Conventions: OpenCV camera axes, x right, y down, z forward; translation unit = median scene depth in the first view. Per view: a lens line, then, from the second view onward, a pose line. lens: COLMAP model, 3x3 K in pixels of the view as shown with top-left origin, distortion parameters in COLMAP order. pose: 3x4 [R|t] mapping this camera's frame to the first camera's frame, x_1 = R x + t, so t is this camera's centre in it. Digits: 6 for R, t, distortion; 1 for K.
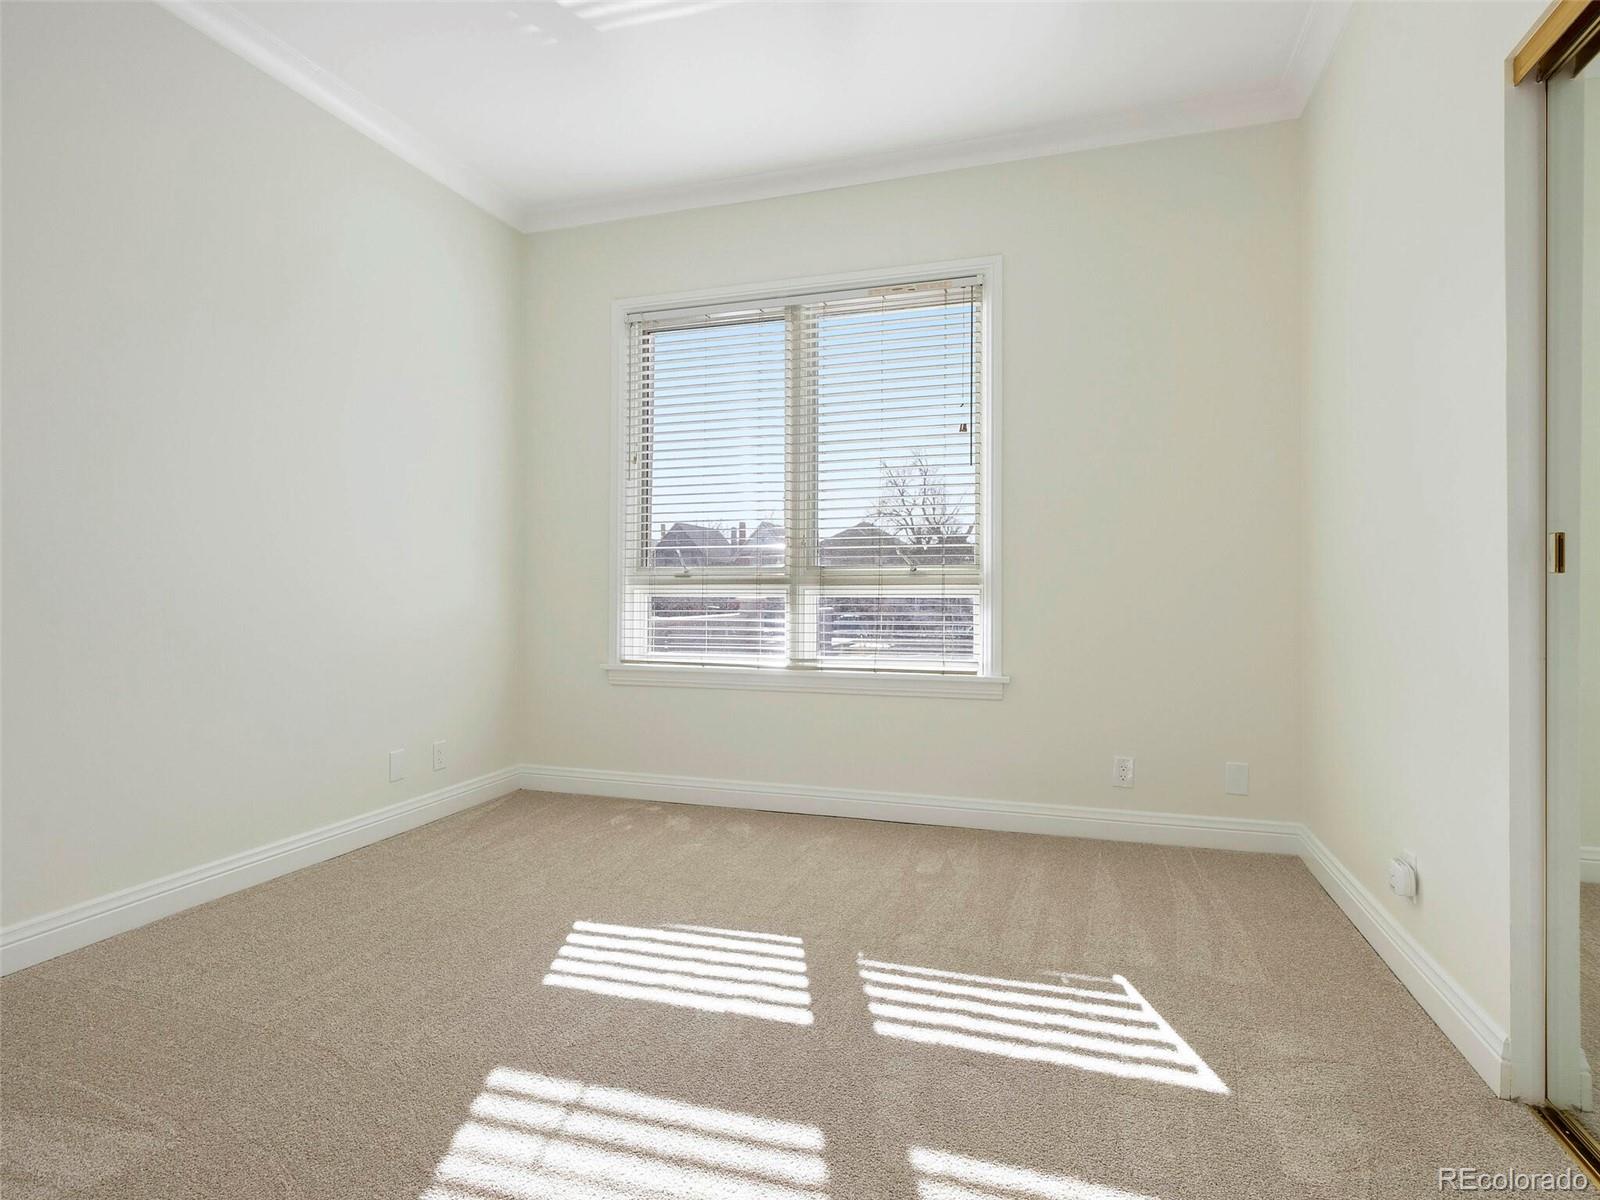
lens RADIAL K [[818.7, 0, 800.0], [0, 818.7, 600.0], [0, 0, 1]] dist [0.001686, 0.000311]
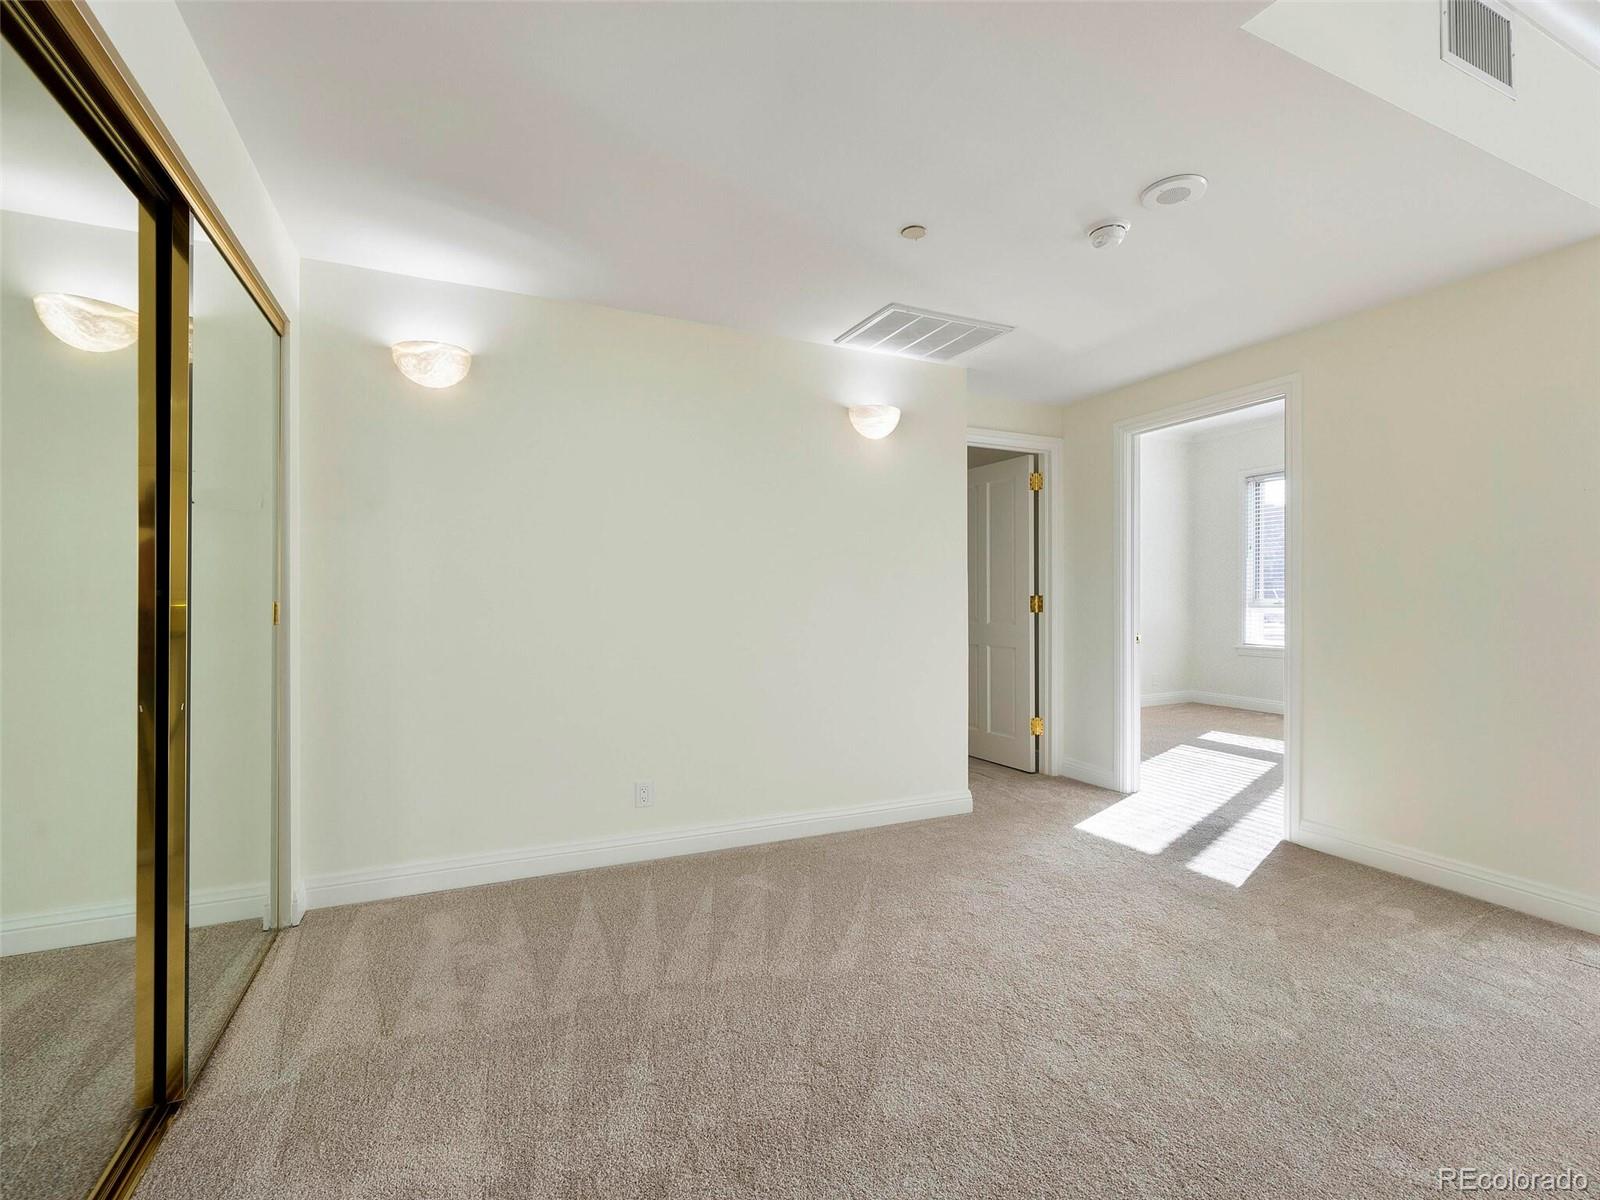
lens RADIAL K [[718.6, 0, 801.0], [0, 718.6, 594.5], [0, 0, 1]] dist [-0.000509, -0.000027]
pose [[0.665112, -0.006271, -0.746717, 0.813184], [-0.000145, 0.999964, -0.008527, -0.074436], [0.746744, 0.005780, 0.665087, -2.168428]]
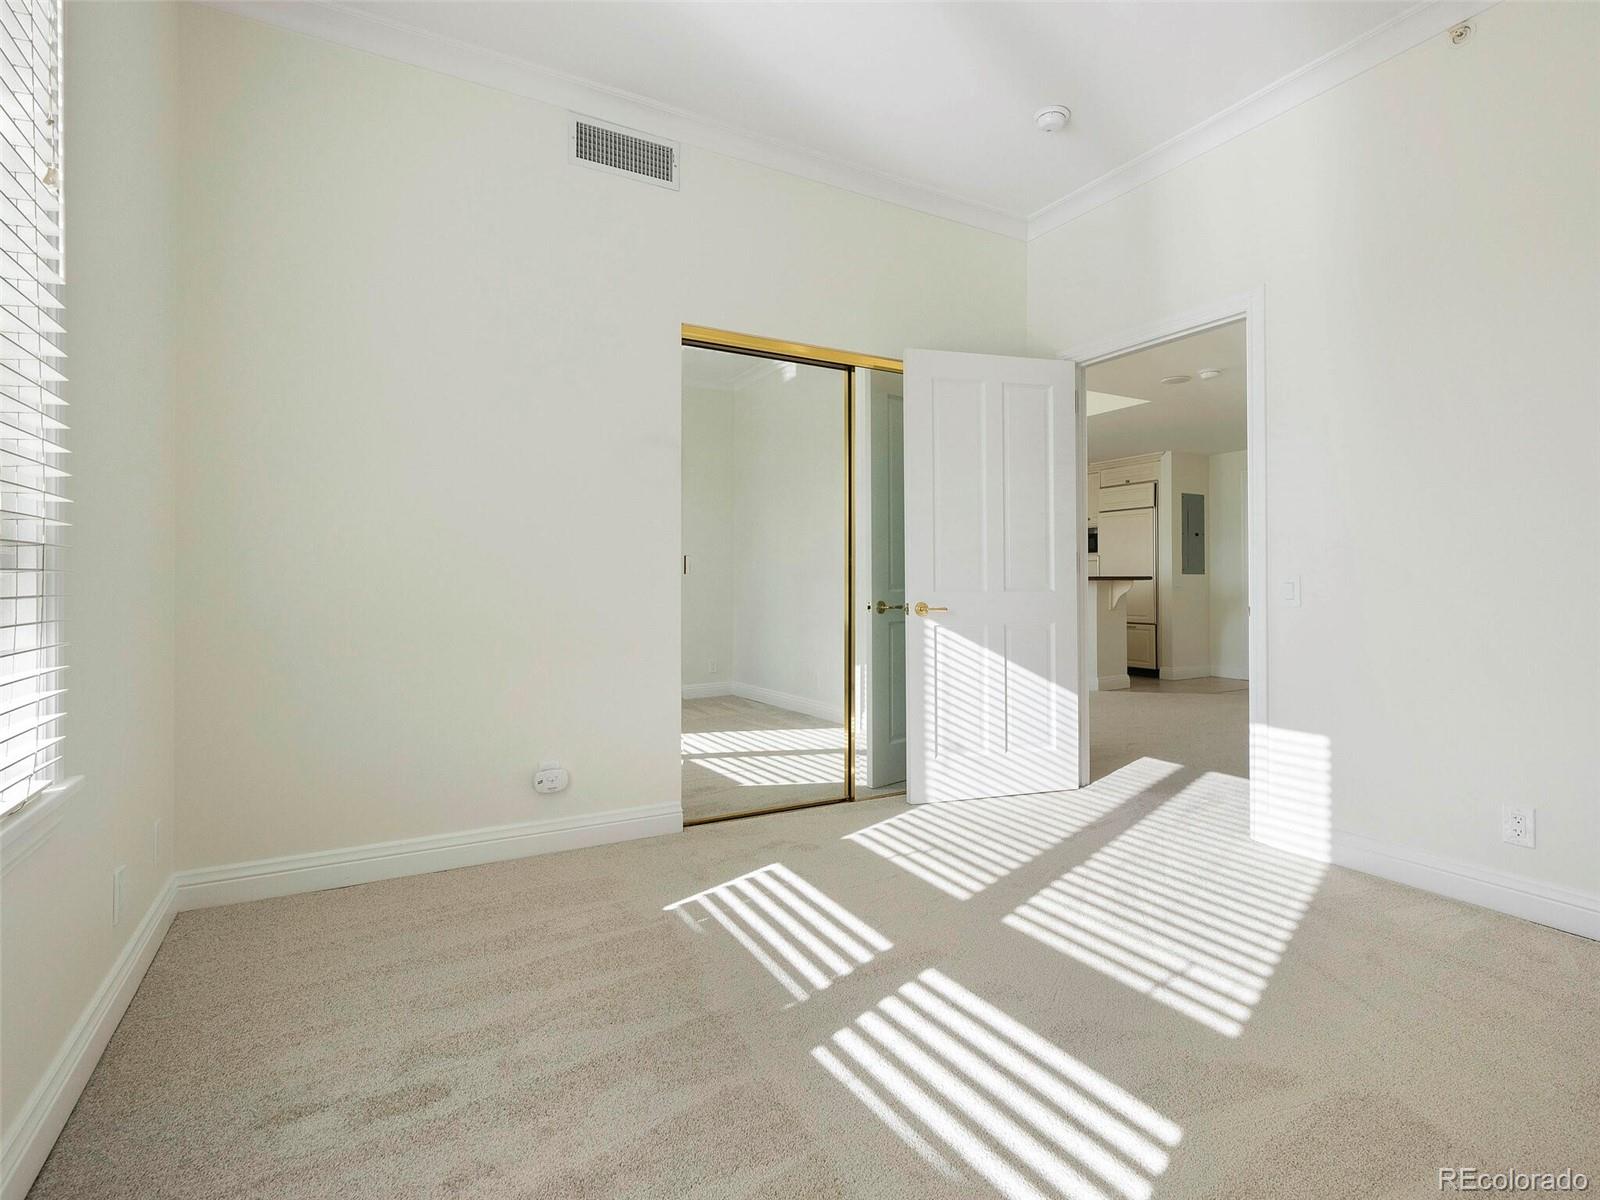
lens RADIAL K [[798.8, 0, 797.9], [0, 798.8, 595.2], [0, 0, 1]] dist [-0.000760, -0.000106]
pose [[-0.733118, -0.011295, 0.680008, -0.550894], [0.000271, 0.999857, 0.016901, -0.009803], [-0.680102, 0.012574, -0.733010, 1.800307]]
